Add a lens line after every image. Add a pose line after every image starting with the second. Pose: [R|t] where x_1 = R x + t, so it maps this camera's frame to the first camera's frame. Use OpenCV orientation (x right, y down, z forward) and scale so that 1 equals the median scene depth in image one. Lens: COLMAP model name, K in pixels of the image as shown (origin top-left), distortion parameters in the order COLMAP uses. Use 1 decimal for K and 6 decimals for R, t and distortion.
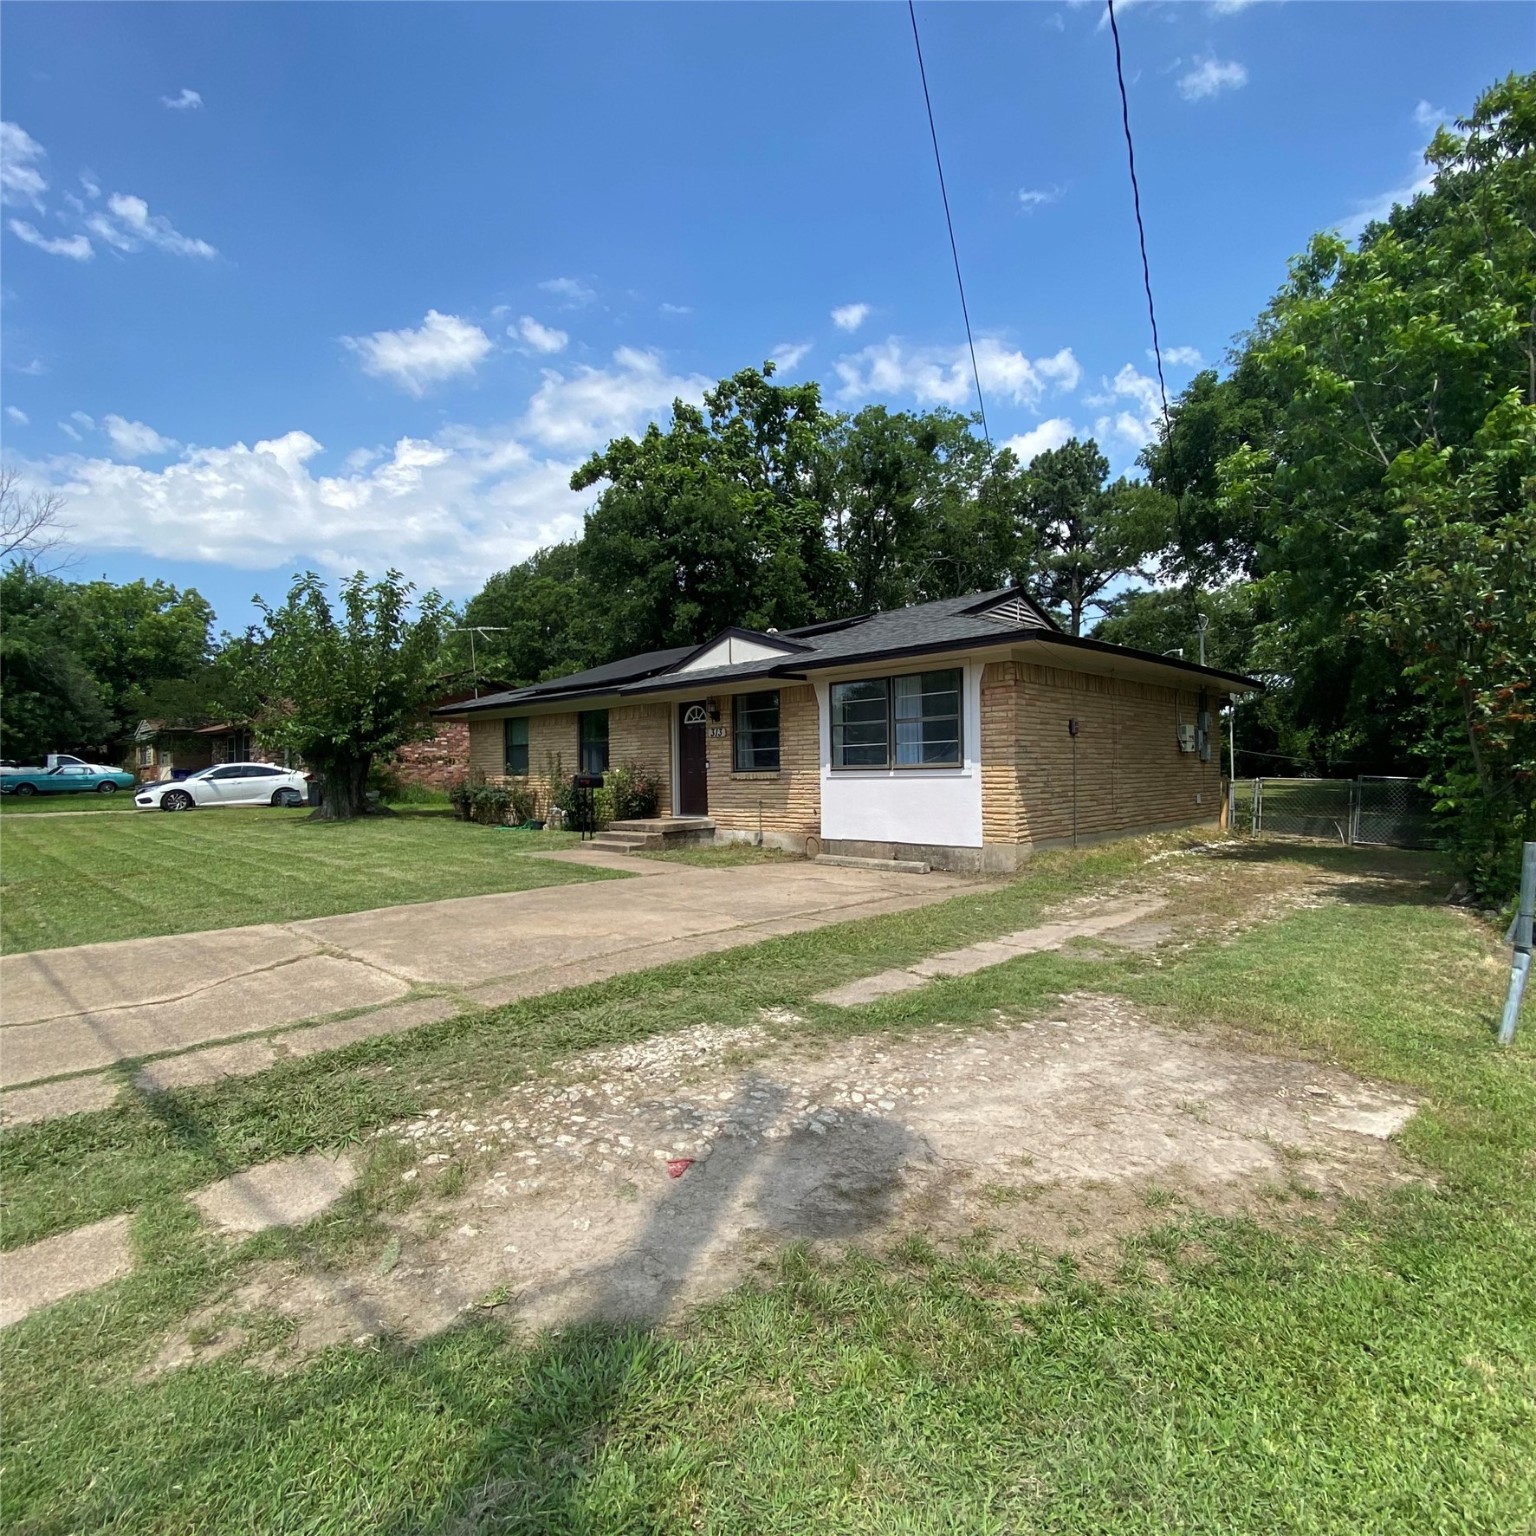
lens RADIAL K [[835.1, 0, 768.0], [0, 835.1, 768.0], [0, 0, 1]] dist [0.038705, -0.035741]
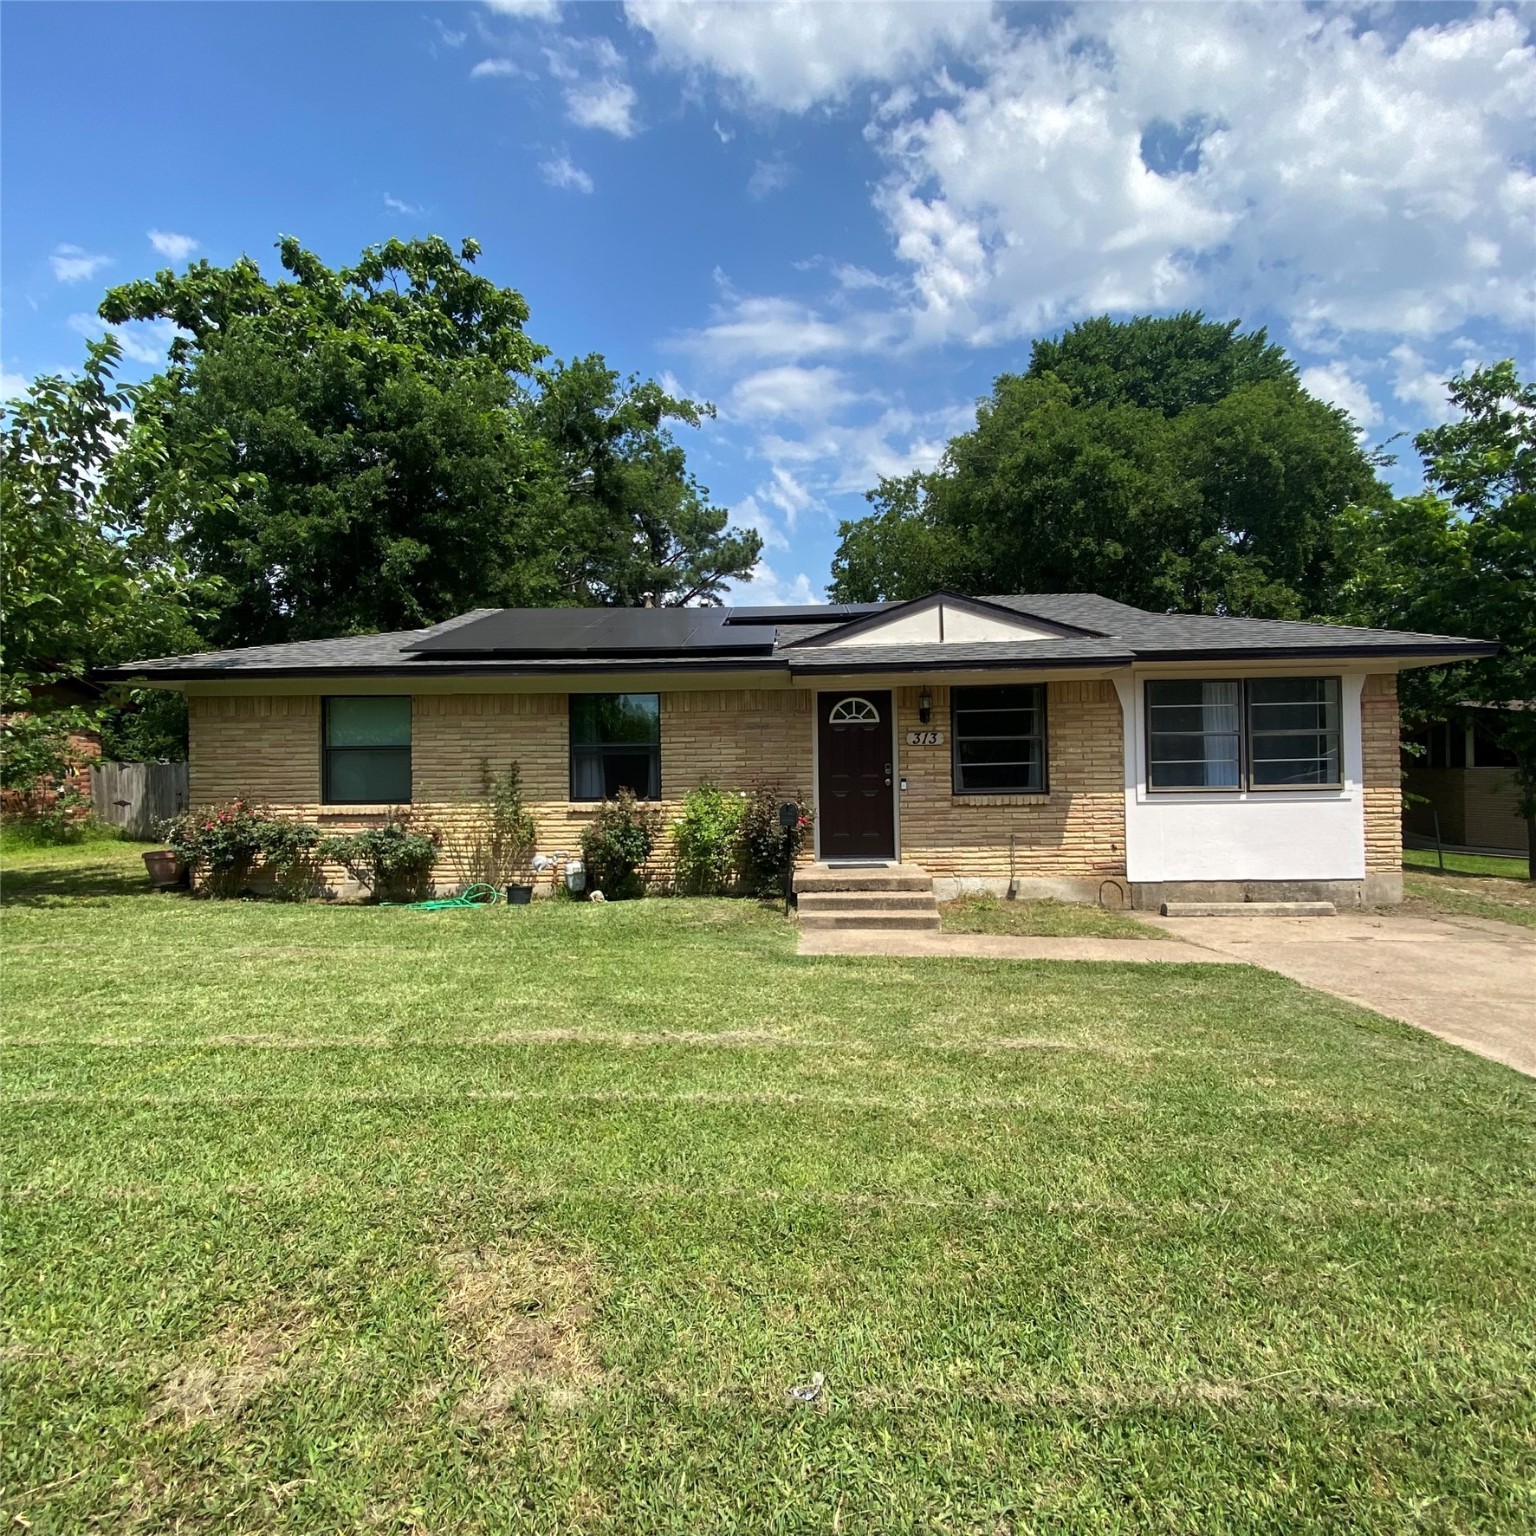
lens RADIAL K [[835.1, 0, 768.0], [0, 835.1, 768.0], [0, 0, 1]] dist [0.038705, -0.035741]
pose [[0.740244, 0.017364, 0.672114, -0.653983], [-0.000063, 0.999668, -0.025757, -0.000214], [-0.672338, 0.019024, 0.739999, 0.602734]]
